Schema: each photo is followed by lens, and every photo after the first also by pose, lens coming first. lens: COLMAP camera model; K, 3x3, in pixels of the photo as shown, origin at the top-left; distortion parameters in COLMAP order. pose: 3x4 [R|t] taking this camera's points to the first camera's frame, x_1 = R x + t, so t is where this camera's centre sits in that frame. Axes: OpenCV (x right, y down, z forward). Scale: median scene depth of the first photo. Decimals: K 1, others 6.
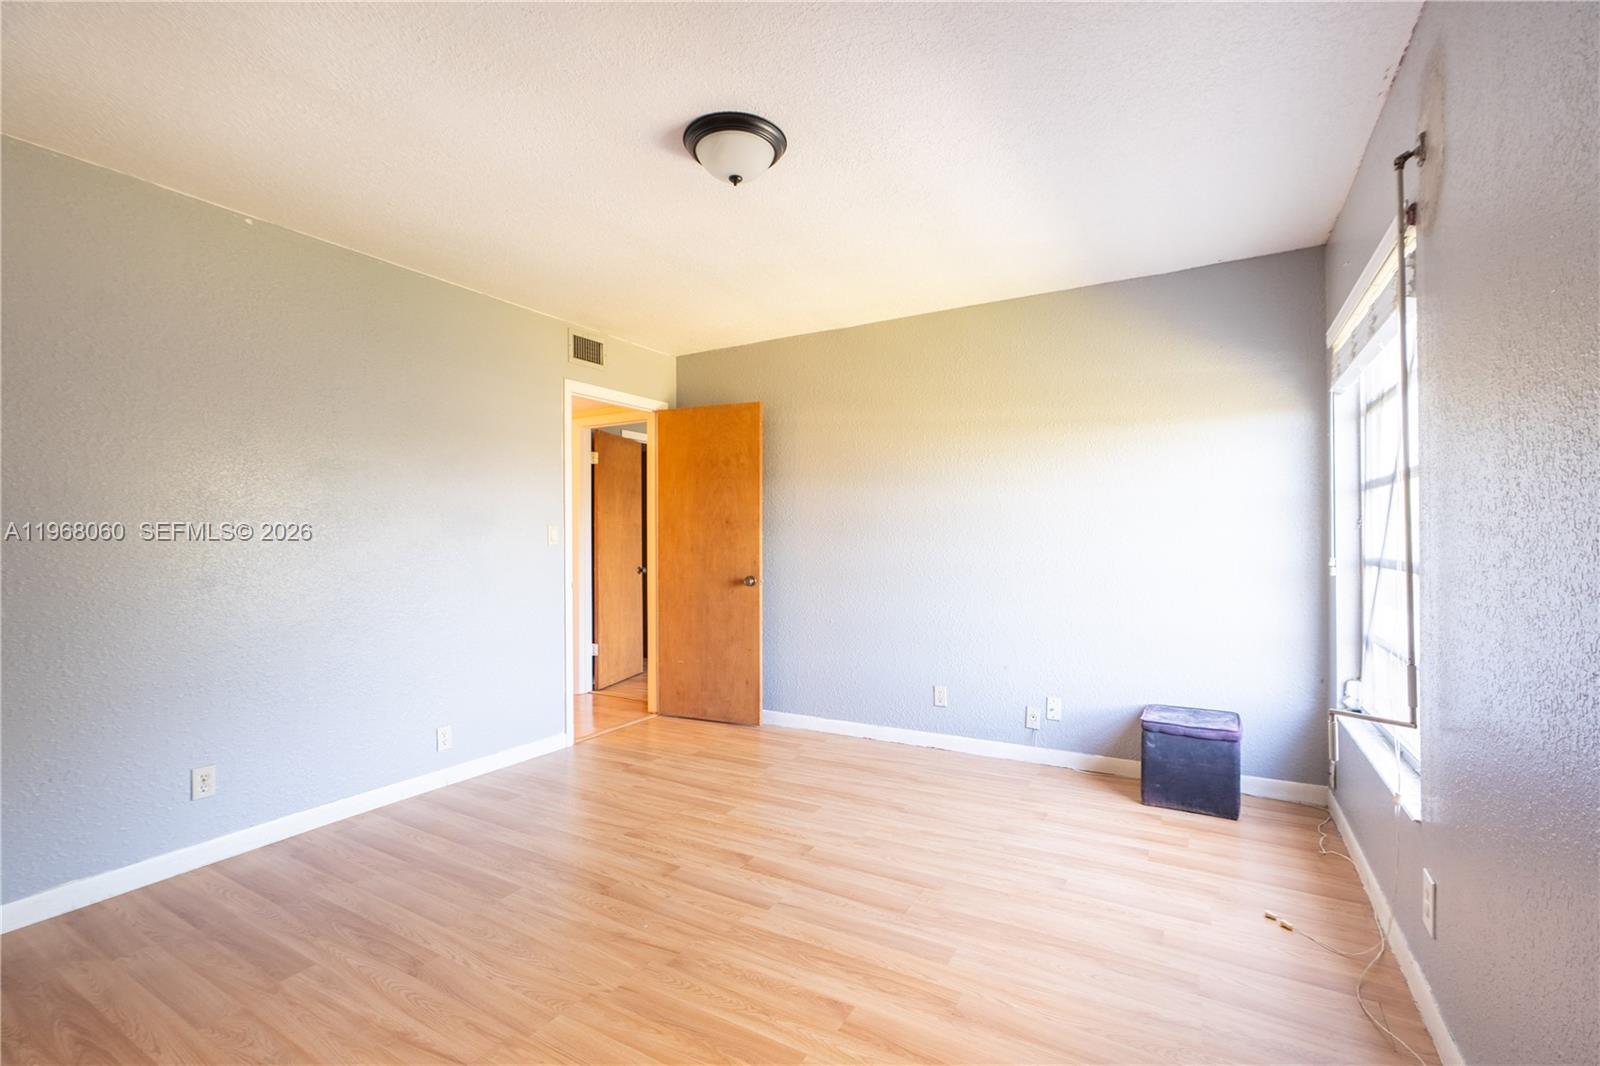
lens RADIAL K [[707.8, 0, 804.9], [0, 707.8, 533.9], [0, 0, 1]] dist [-0.010651, 0.003878]
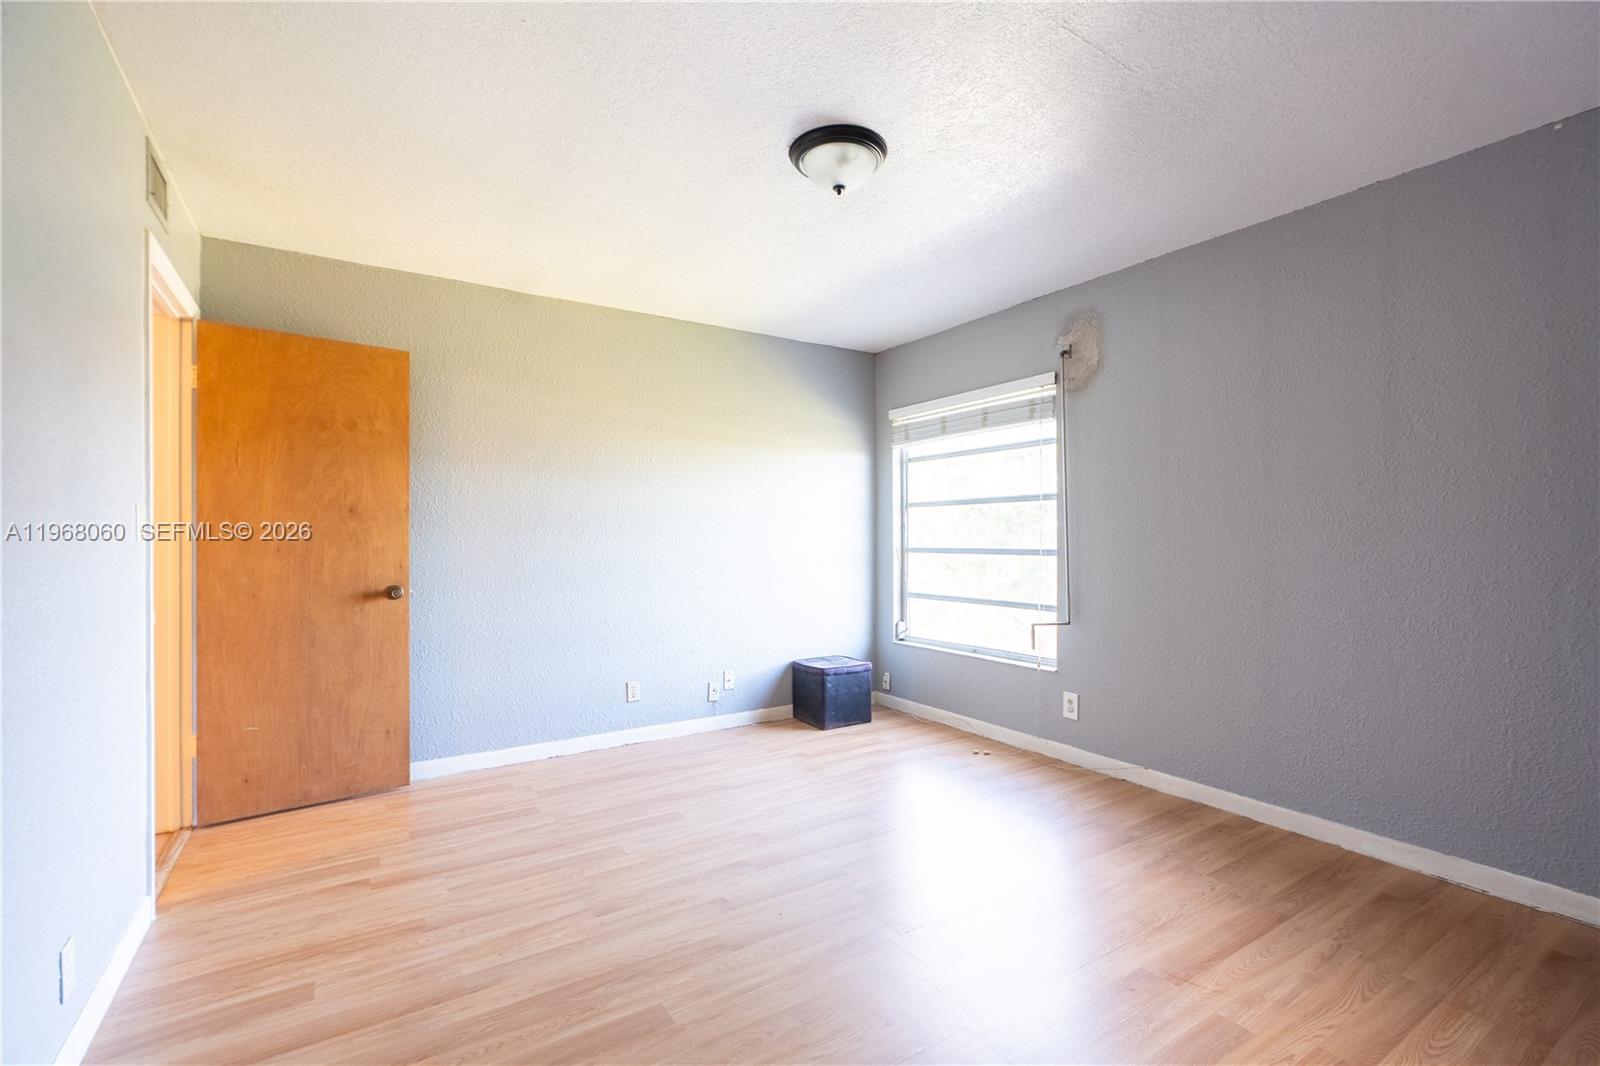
lens RADIAL K [[707.8, 0, 798.9], [0, 707.8, 538.8], [0, 0, 1]] dist [-0.010651, 0.003878]
pose [[0.454675, 0.003680, 0.890650, -0.677560], [-0.005588, 0.999984, -0.001279, 0.011905], [-0.890640, -0.004395, 0.454688, 0.369057]]
